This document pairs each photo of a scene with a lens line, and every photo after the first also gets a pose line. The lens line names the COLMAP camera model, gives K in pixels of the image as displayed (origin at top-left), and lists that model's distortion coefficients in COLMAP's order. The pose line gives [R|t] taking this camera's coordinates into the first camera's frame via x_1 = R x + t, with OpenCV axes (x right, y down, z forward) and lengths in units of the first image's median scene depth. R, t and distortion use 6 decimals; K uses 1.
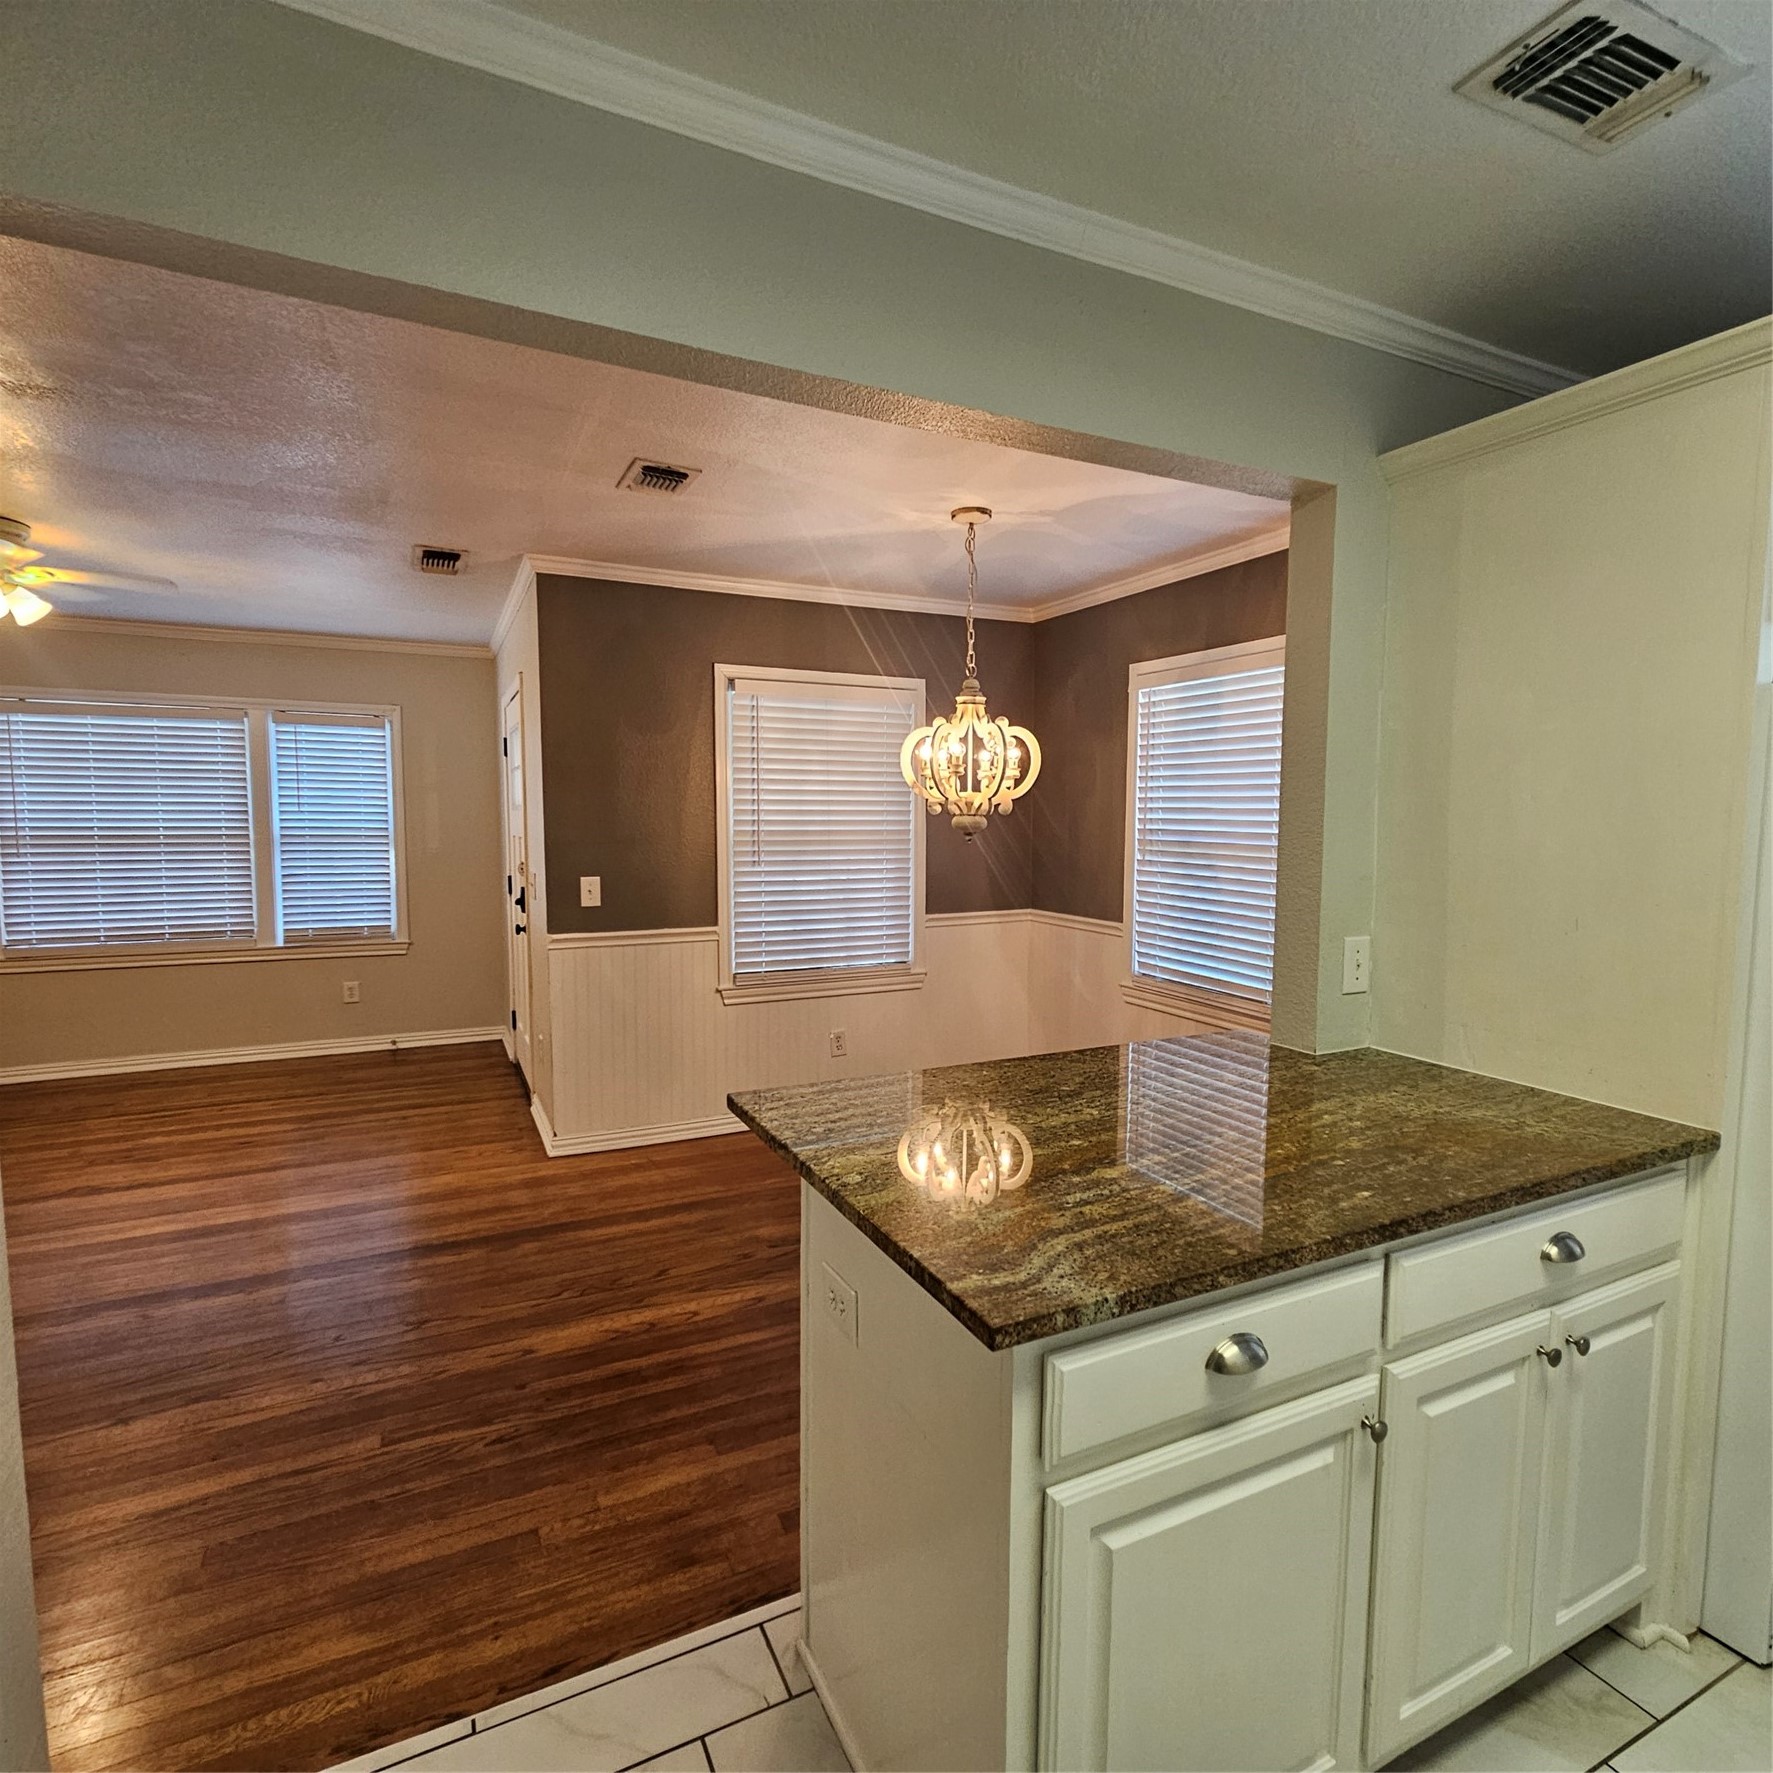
lens RADIAL K [[967.4, 0, 882.8], [0, 967.4, 895.0], [0, 0, 1]] dist [0.001837, -0.000251]
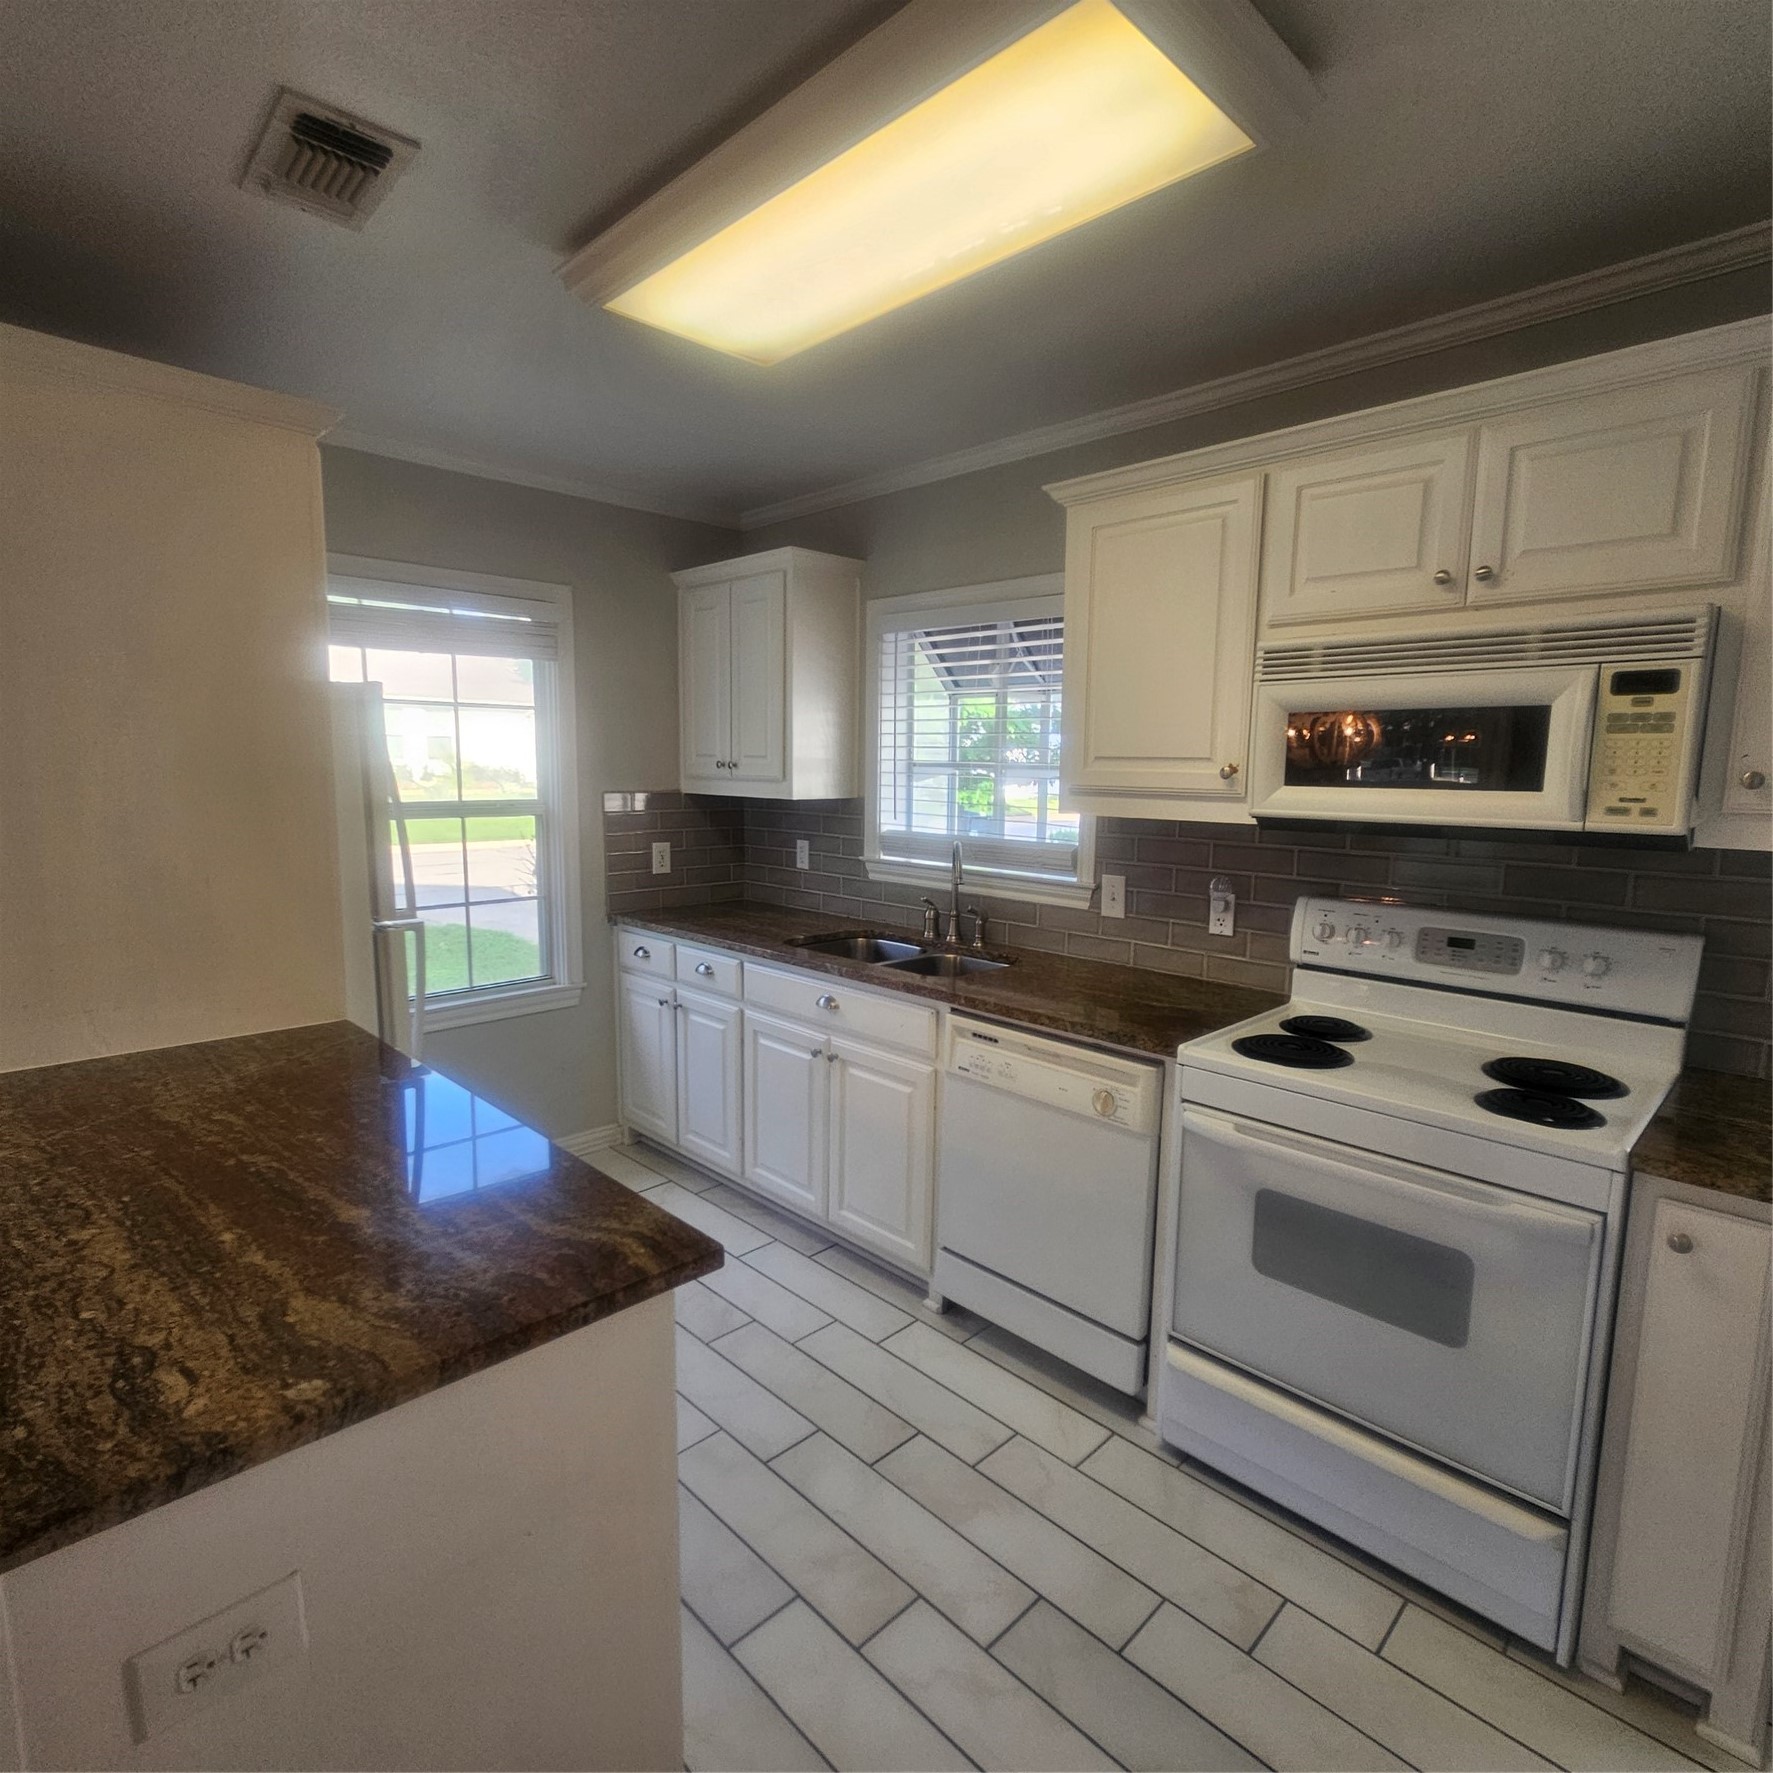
lens RADIAL K [[972.6, 0, 884.5], [0, 972.6, 892.8], [0, 0, 1]] dist [0.003556, 0.001424]
pose [[-0.317689, -0.126477, 0.939722, -0.291247], [0.064904, 0.985839, 0.154626, -0.041230], [-0.945971, 0.110115, -0.304982, 0.329916]]
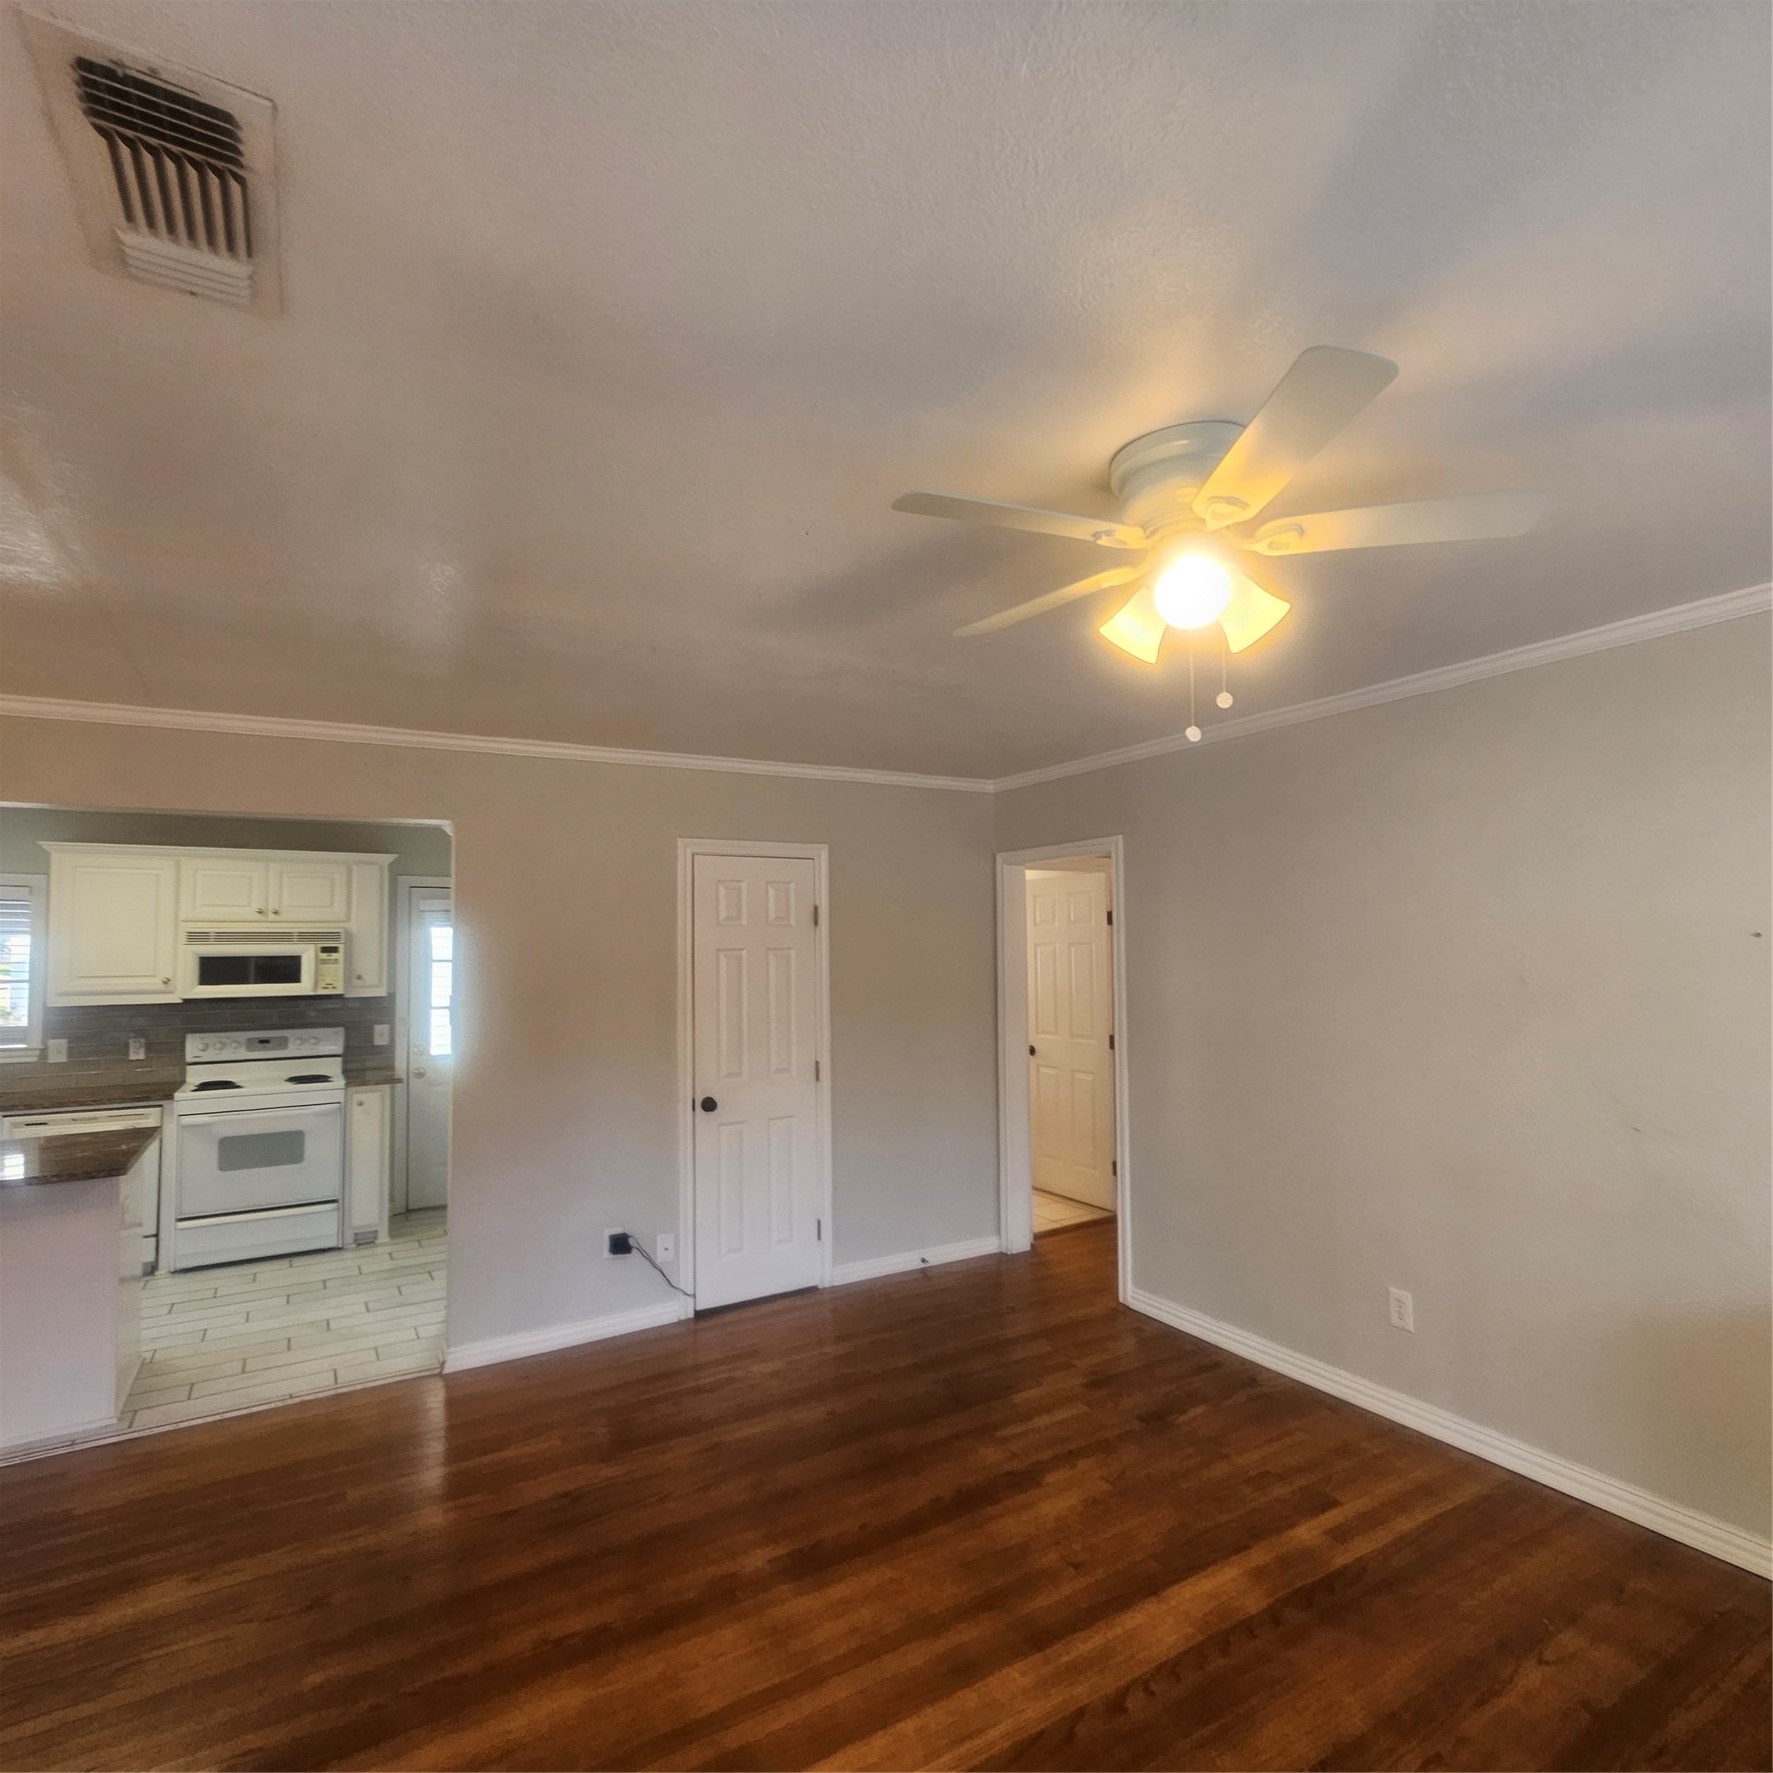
lens RADIAL K [[970.2, 0, 886.3], [0, 970.2, 901.9], [0, 0, 1]] dist [0.004822, -0.002194]
pose [[-0.996540, 0.008460, -0.082680, -0.748888], [0.005795, 0.999458, 0.032411, -0.174542], [0.082910, 0.031820, -0.996049, 1.533257]]
